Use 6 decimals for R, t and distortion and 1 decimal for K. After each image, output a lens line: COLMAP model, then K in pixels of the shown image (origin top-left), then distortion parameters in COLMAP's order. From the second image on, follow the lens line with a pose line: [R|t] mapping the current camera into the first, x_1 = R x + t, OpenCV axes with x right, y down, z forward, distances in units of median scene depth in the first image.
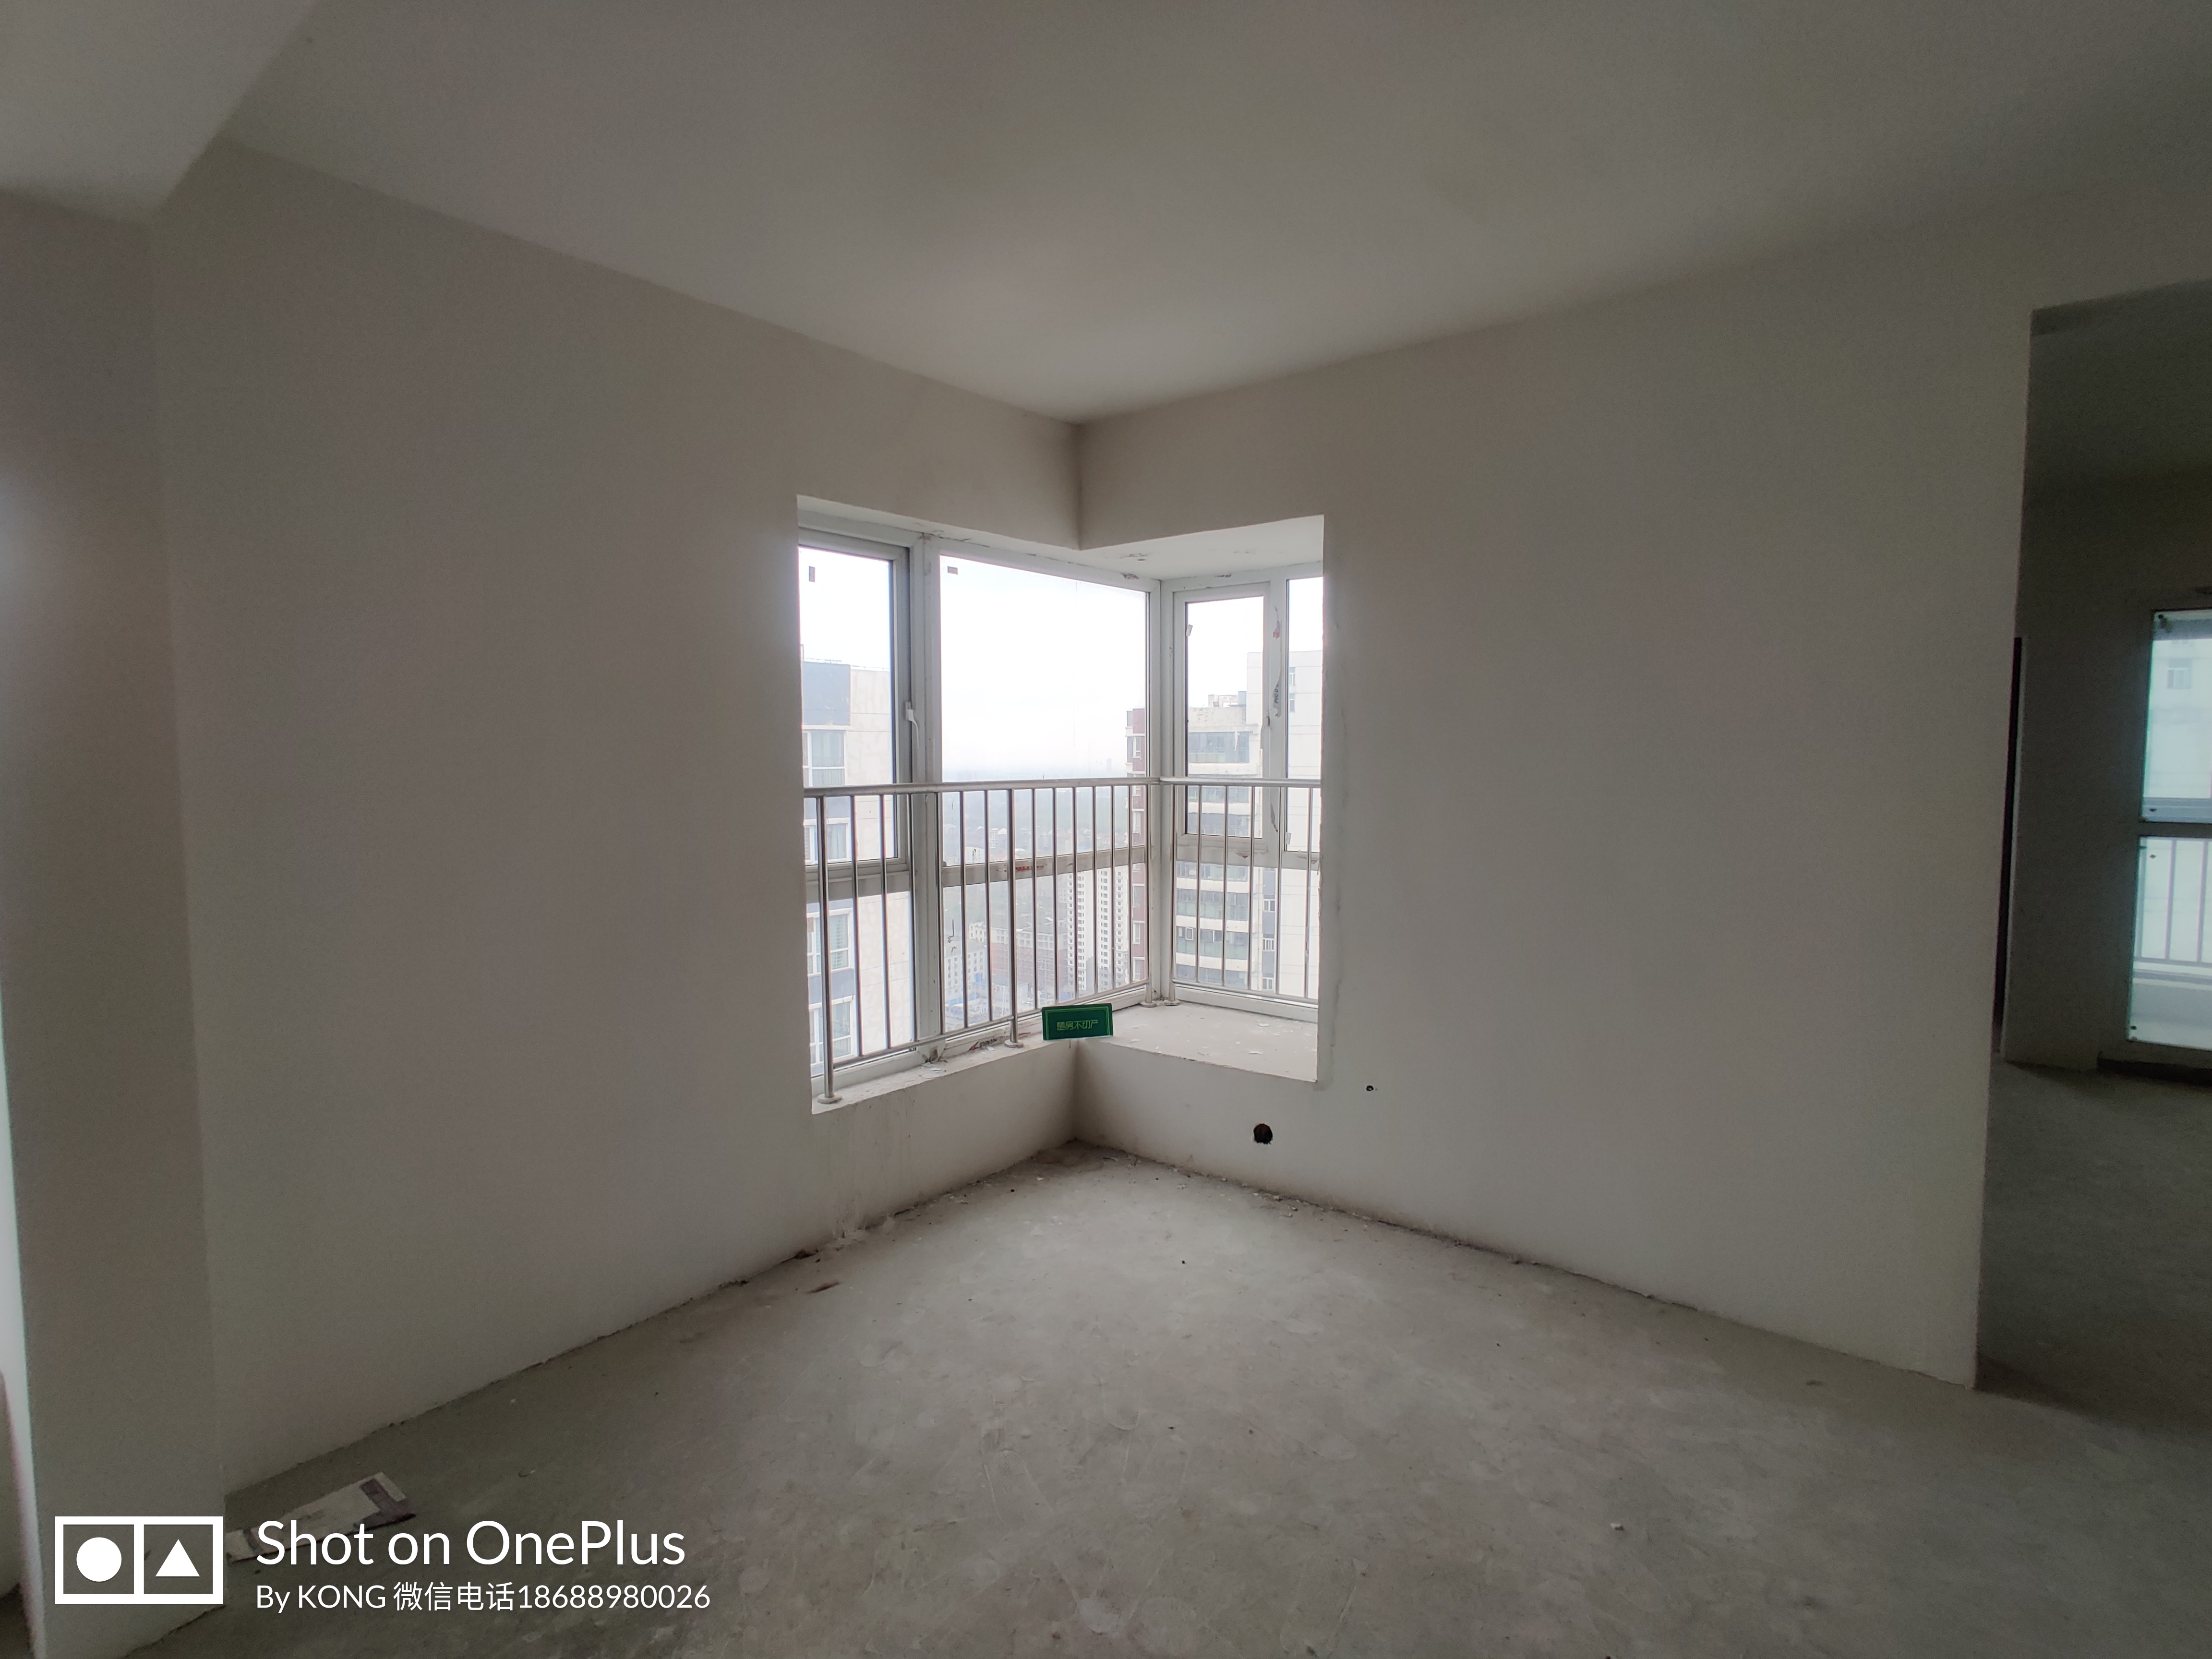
lens RADIAL K [[1101.9, 0, 1112.9], [0, 1101.9, 830.8], [0, 0, 1]] dist [0.016587, 0.002567]
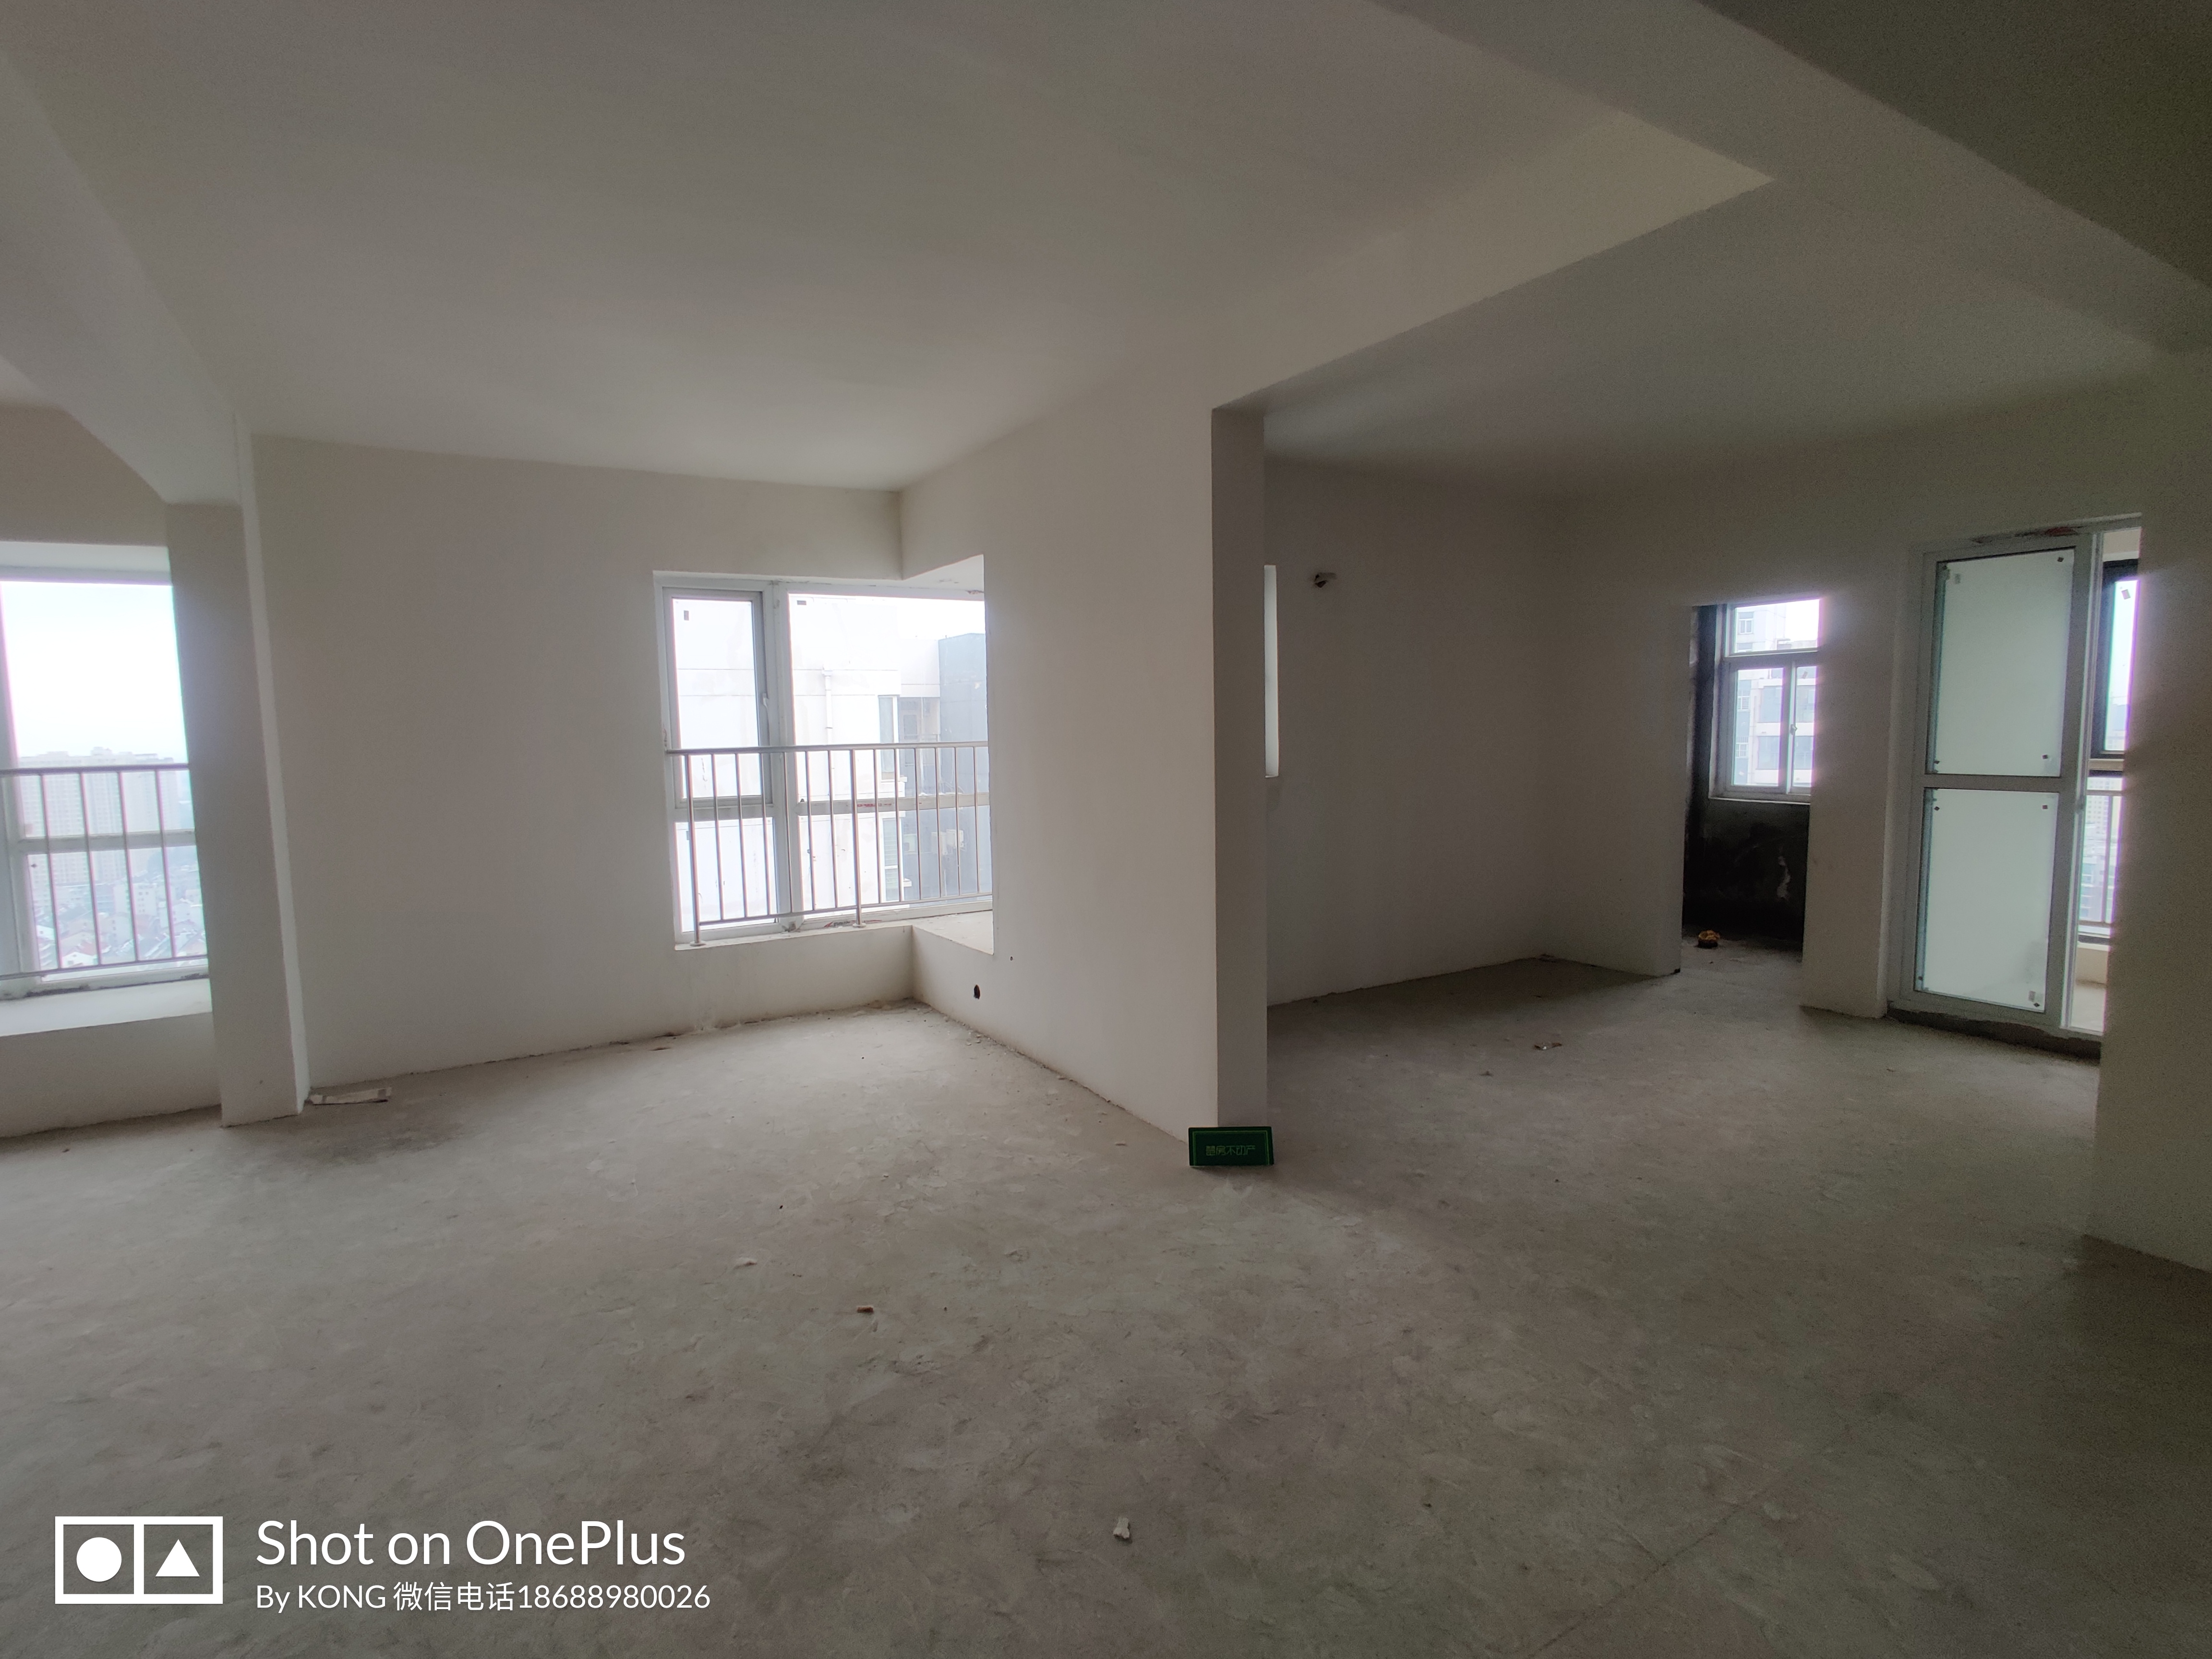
lens RADIAL K [[1101.9, 0, 1093.2], [0, 1101.9, 824.0], [0, 0, 1]] dist [0.016587, 0.002567]
pose [[0.935676, 0.016883, -0.352457, 0.785433], [-0.005931, 0.999466, 0.032128, 0.012423], [0.352811, -0.027971, 0.935276, -0.273523]]
